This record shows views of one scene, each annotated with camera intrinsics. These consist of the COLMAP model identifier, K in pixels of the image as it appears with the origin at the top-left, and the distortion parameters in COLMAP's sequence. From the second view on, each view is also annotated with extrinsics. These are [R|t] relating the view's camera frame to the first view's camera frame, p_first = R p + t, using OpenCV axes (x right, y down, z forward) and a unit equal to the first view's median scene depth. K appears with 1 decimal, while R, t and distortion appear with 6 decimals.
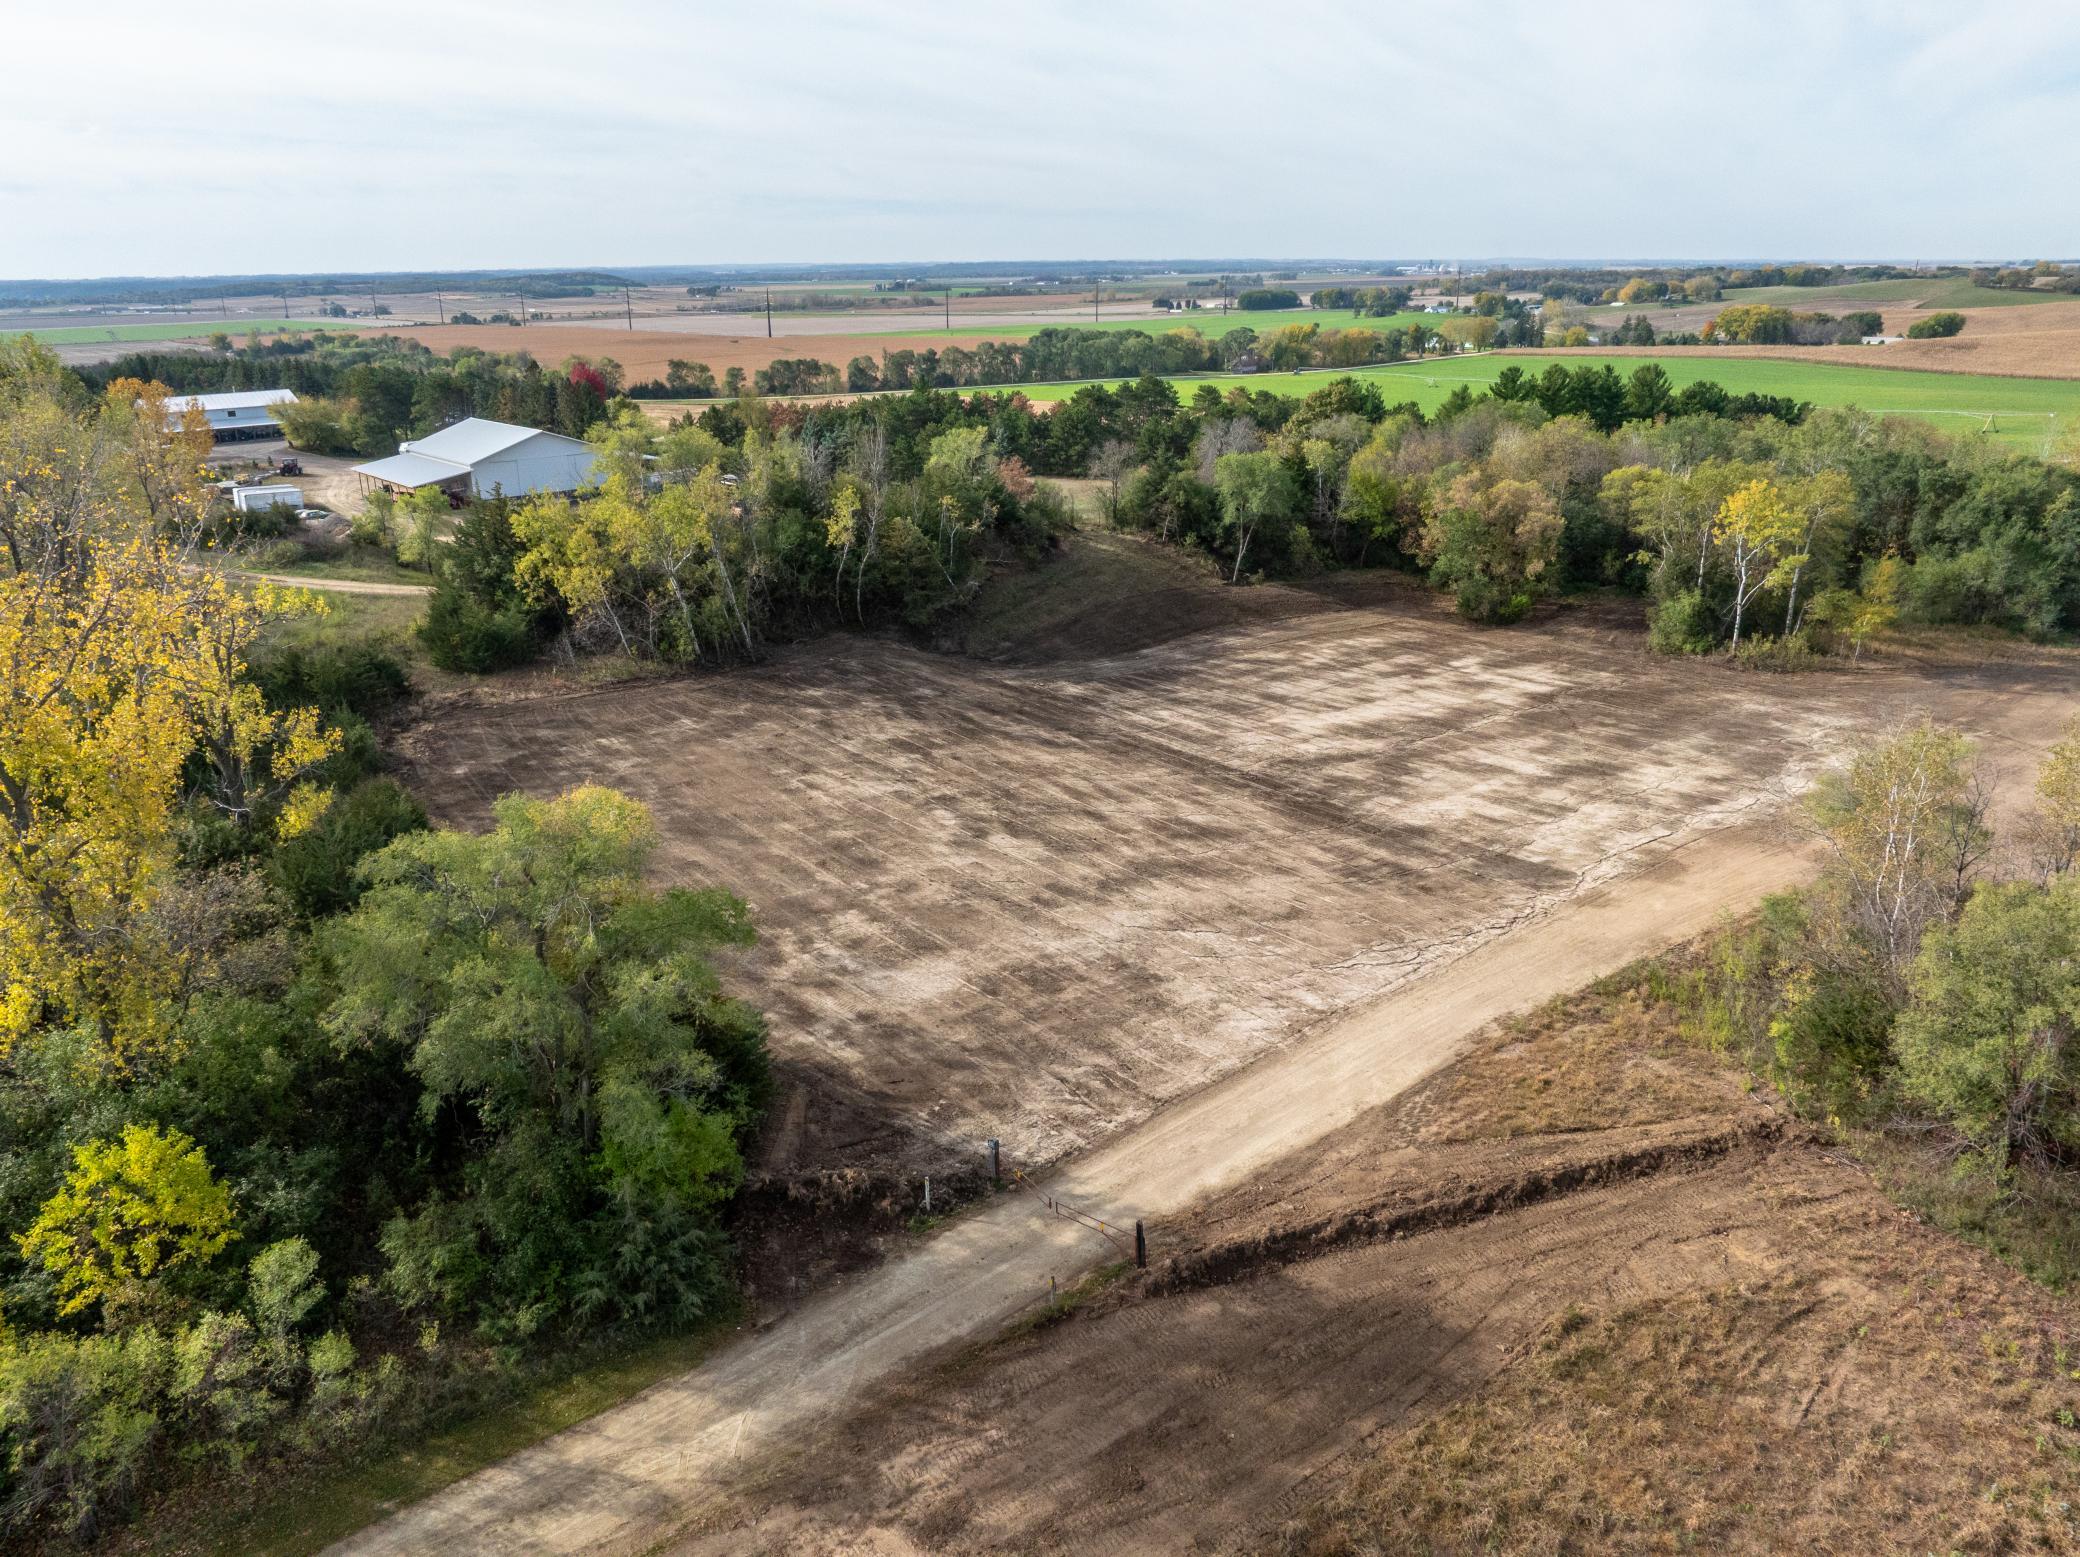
lens RADIAL K [[1462.8, 0, 1031.4], [0, 1462.8, 778.7], [0, 0, 1]] dist [-0.035006, -0.003823]
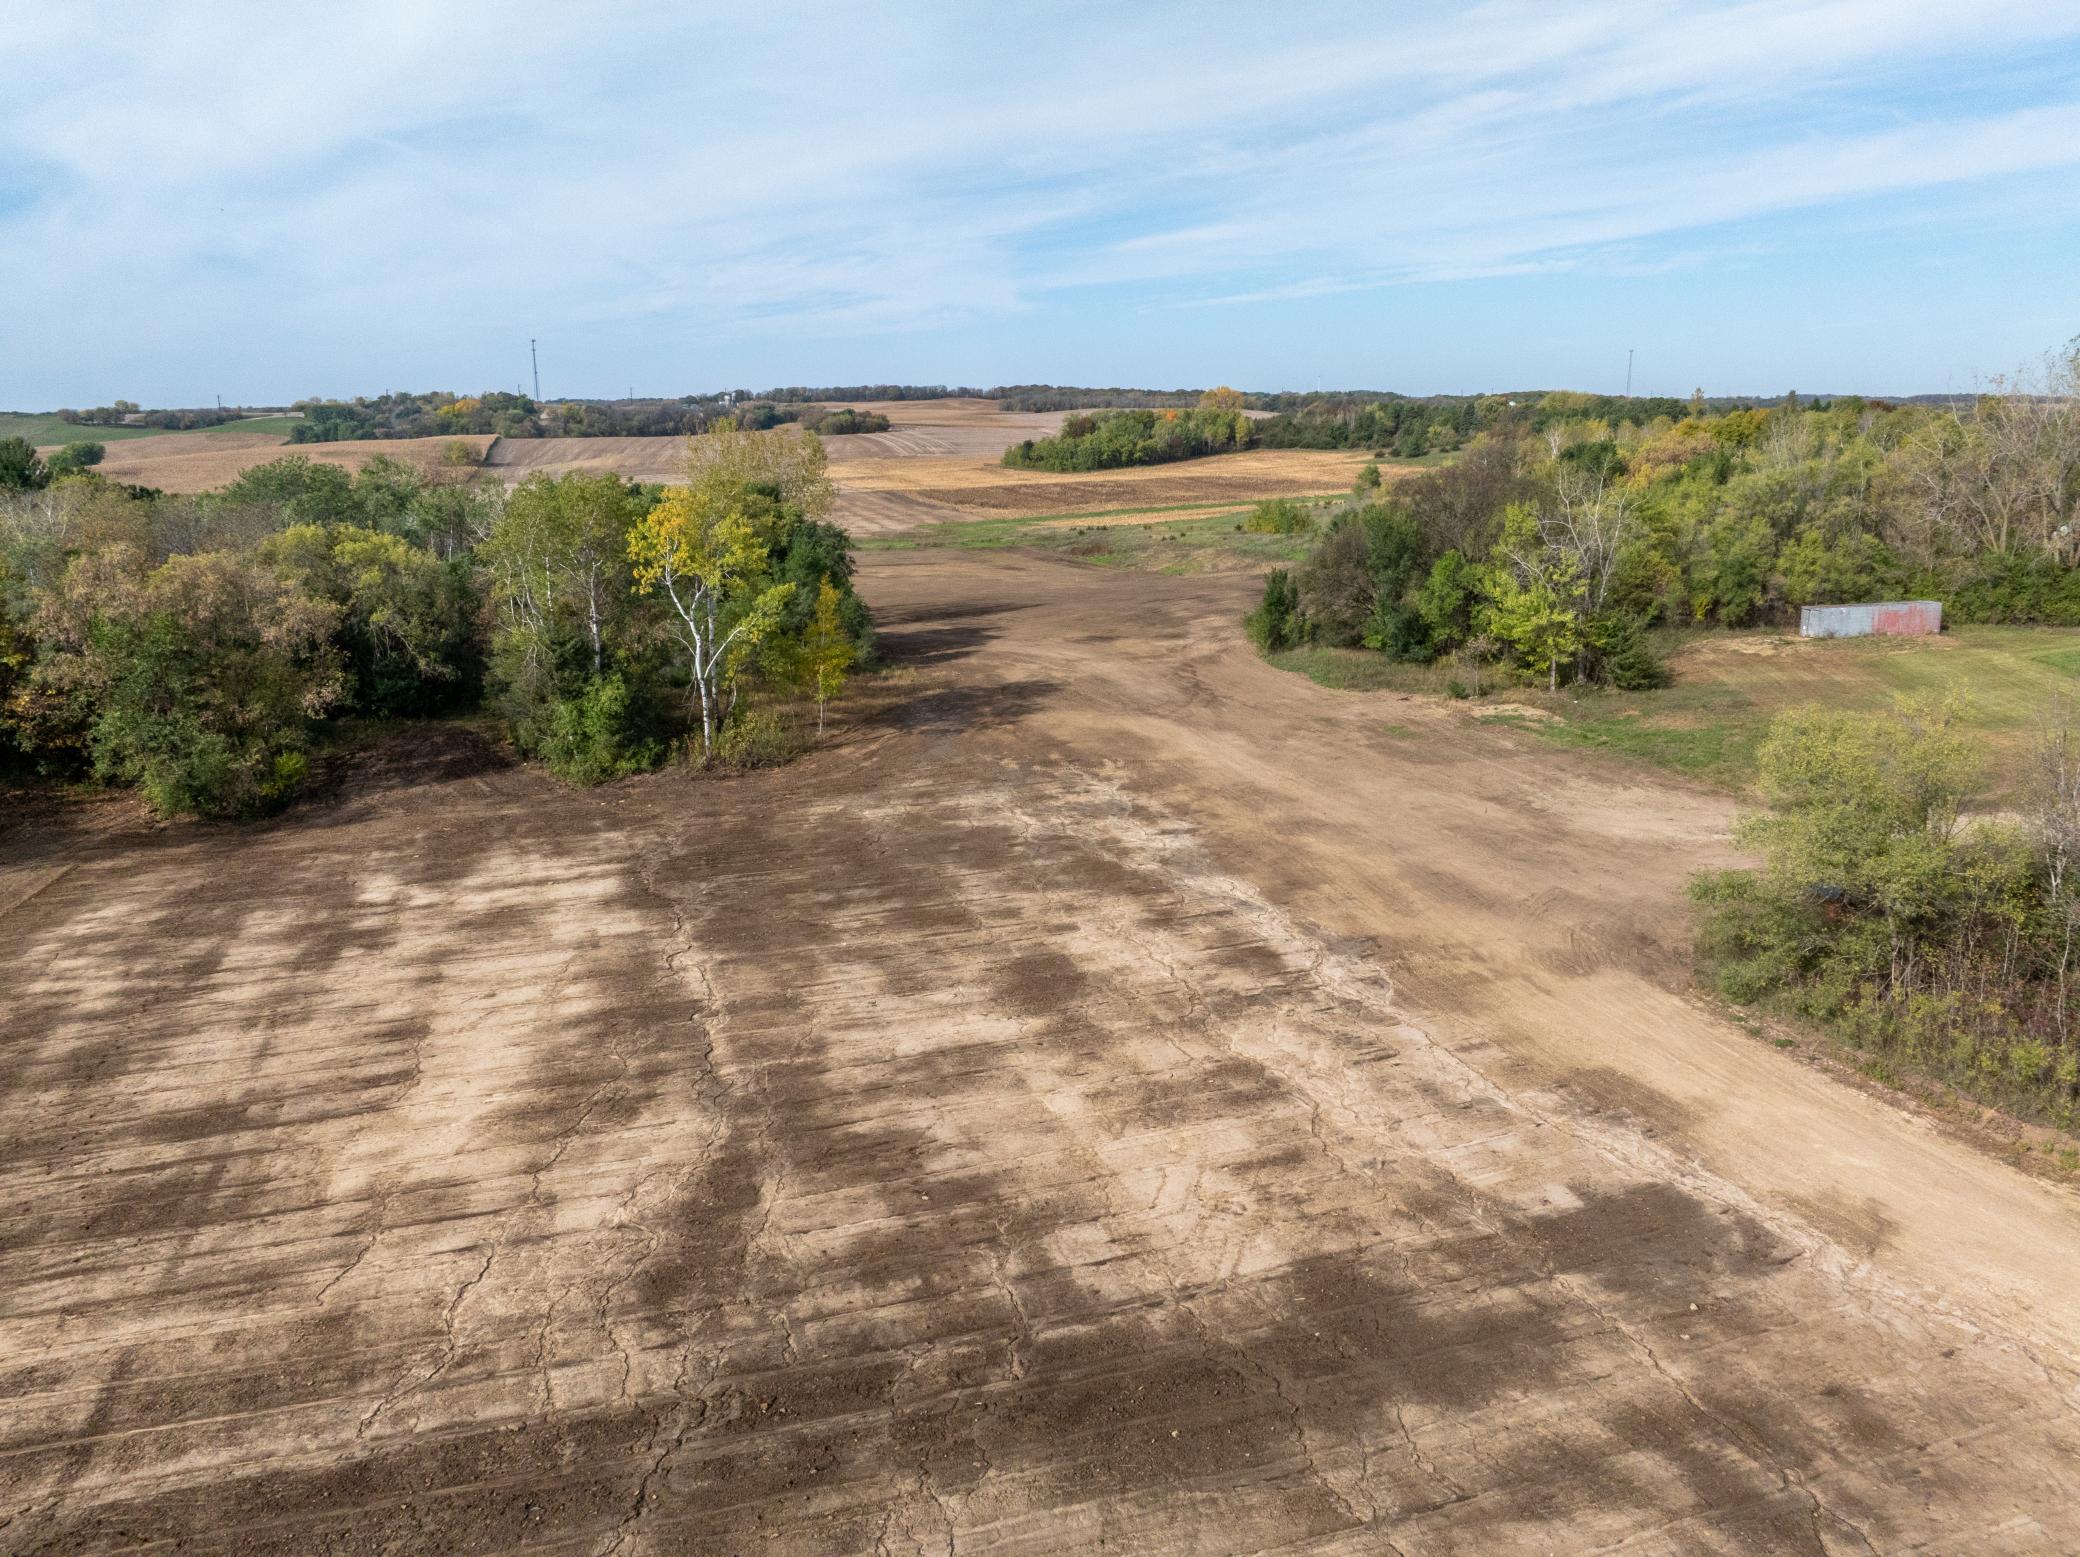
lens RADIAL K [[1462.8, 0, 1041.7], [0, 1462.8, 775.4], [0, 0, 1]] dist [-0.035006, -0.003823]
pose [[0.391608, -0.218310, 0.893859, -0.055048], [0.307600, 0.946617, 0.096433, -0.130075], [-0.867194, 0.237187, 0.437855, 0.807325]]
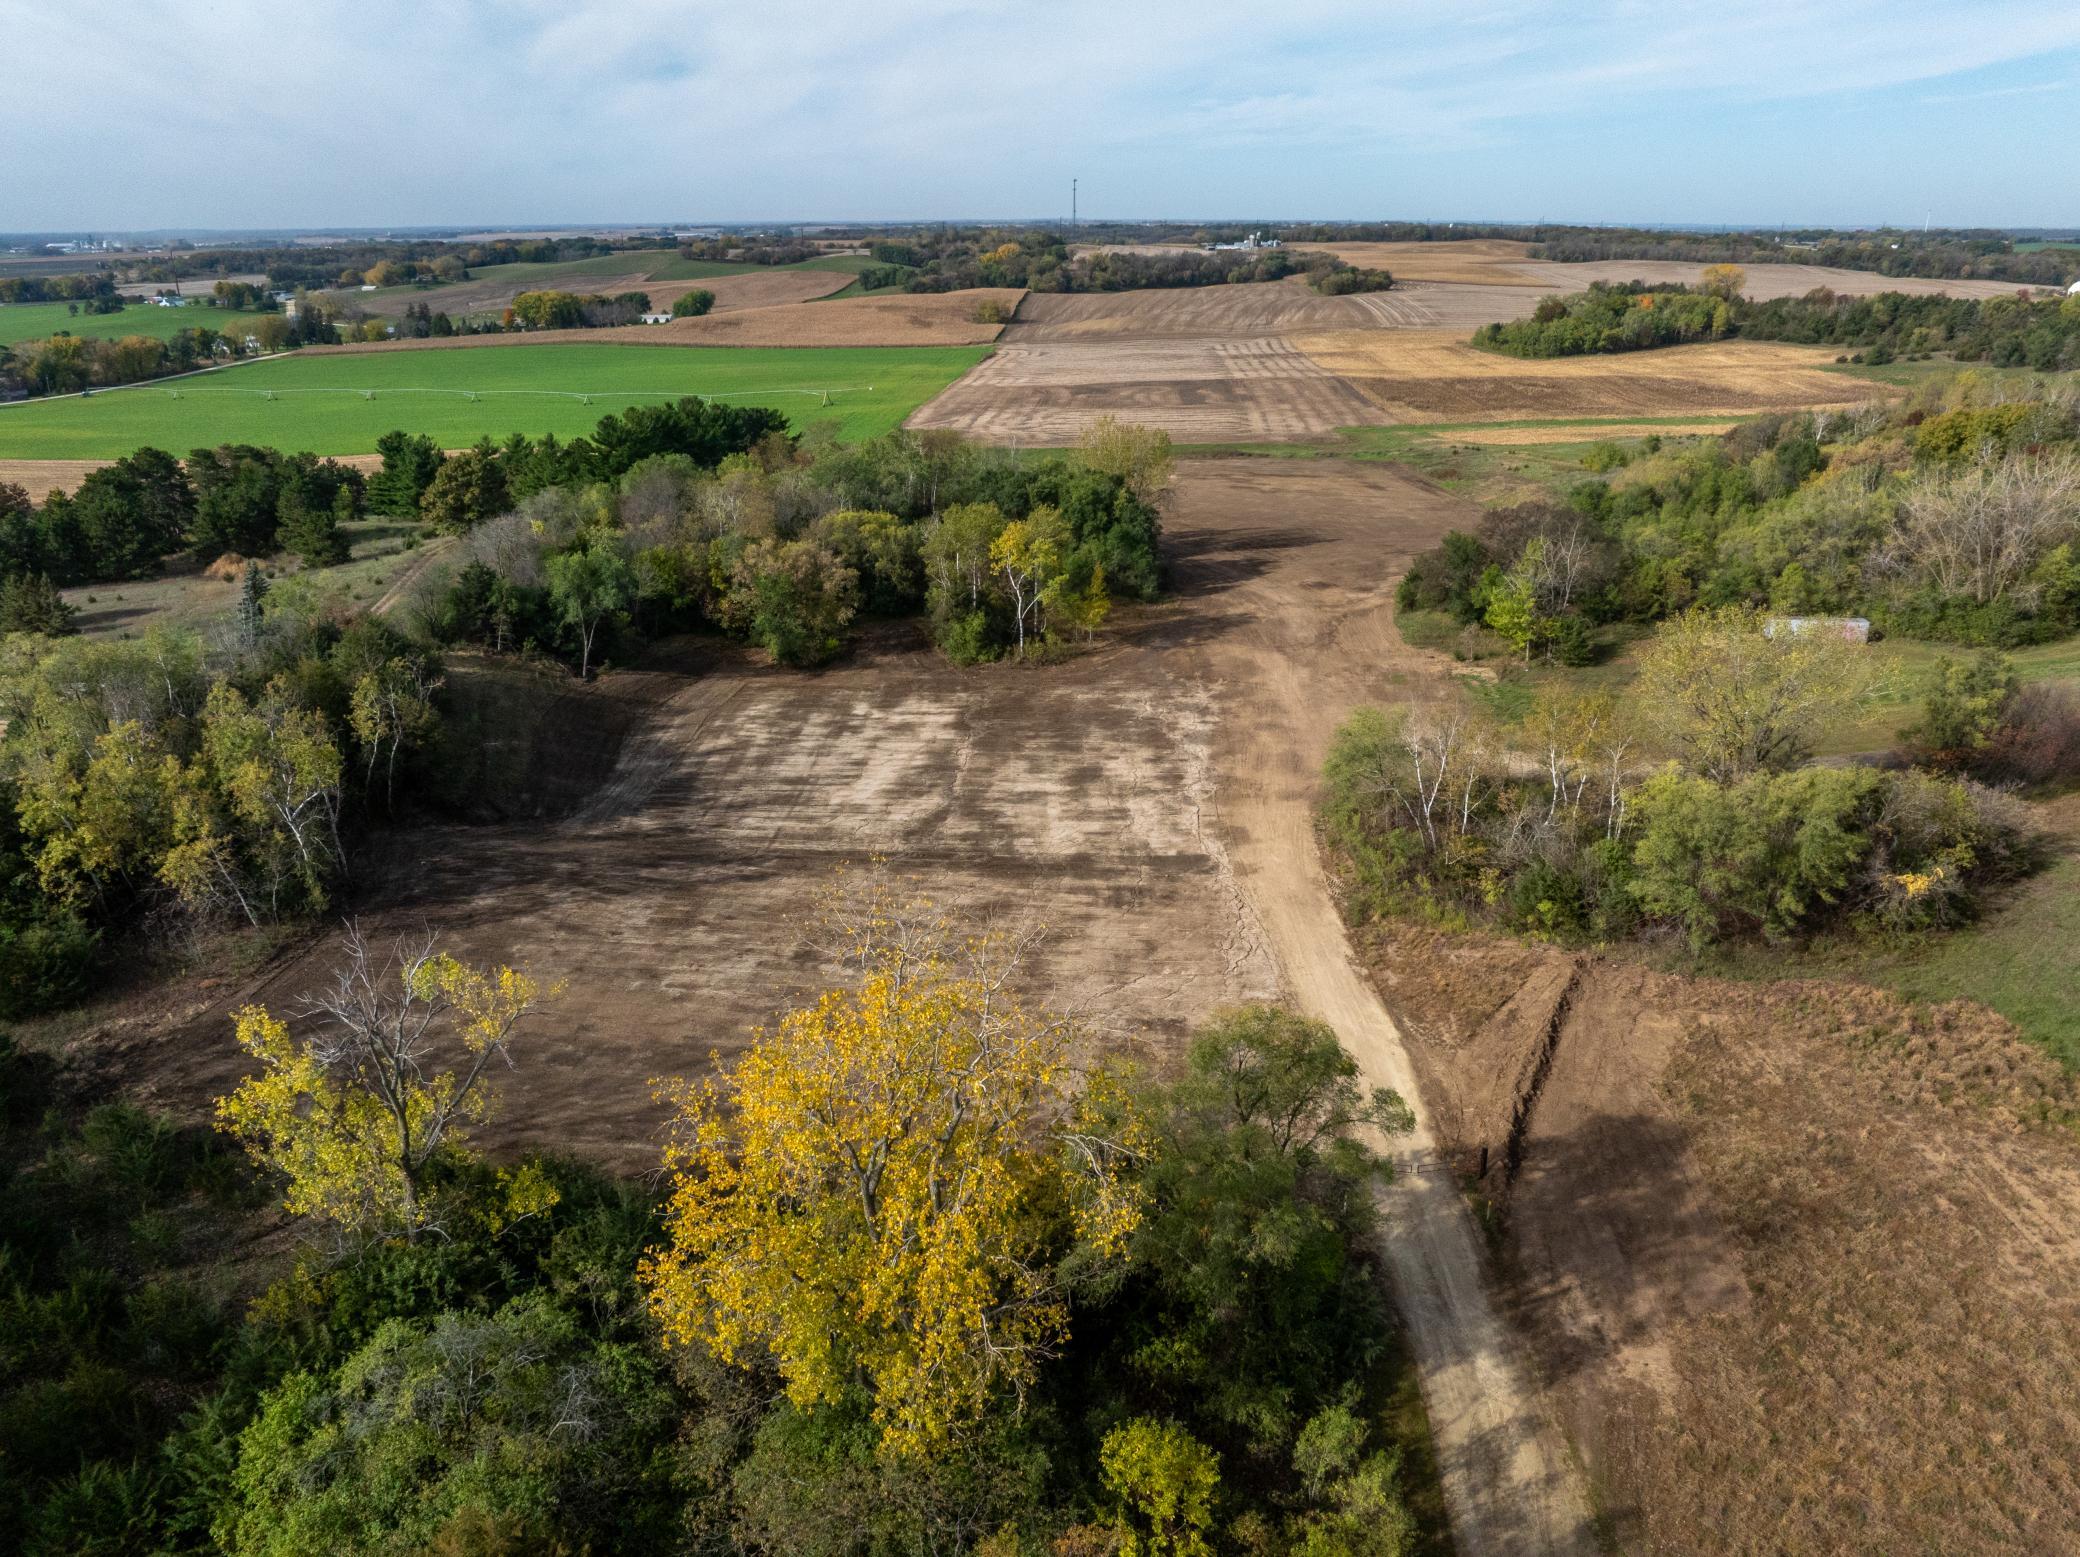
lens RADIAL K [[1462.8, 0, 1050.0], [0, 1462.8, 786.9], [0, 0, 1]] dist [-0.035006, -0.003823]
pose [[0.681423, -0.254448, 0.686235, -0.577037], [0.236786, 0.963839, 0.122255, -0.174763], [-0.692528, 0.079184, 0.717032, 0.080952]]
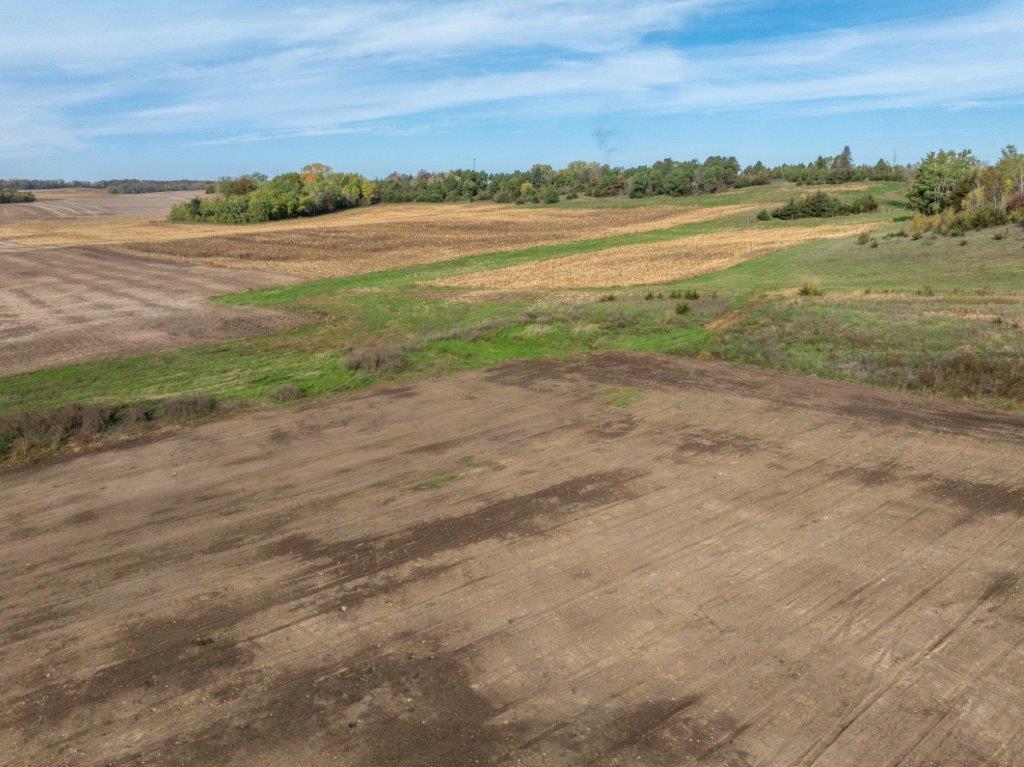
lens RADIAL K [[720.1, 0, 512.1], [0, 720.1, 380.7], [0, 0, 1]] dist [-0.035006, -0.003823]
pose [[-0.097134, -0.239834, 0.965942, 2.269657], [0.339188, 0.904455, 0.258675, -0.502527], [-0.935690, 0.352762, -0.006504, 2.257082]]
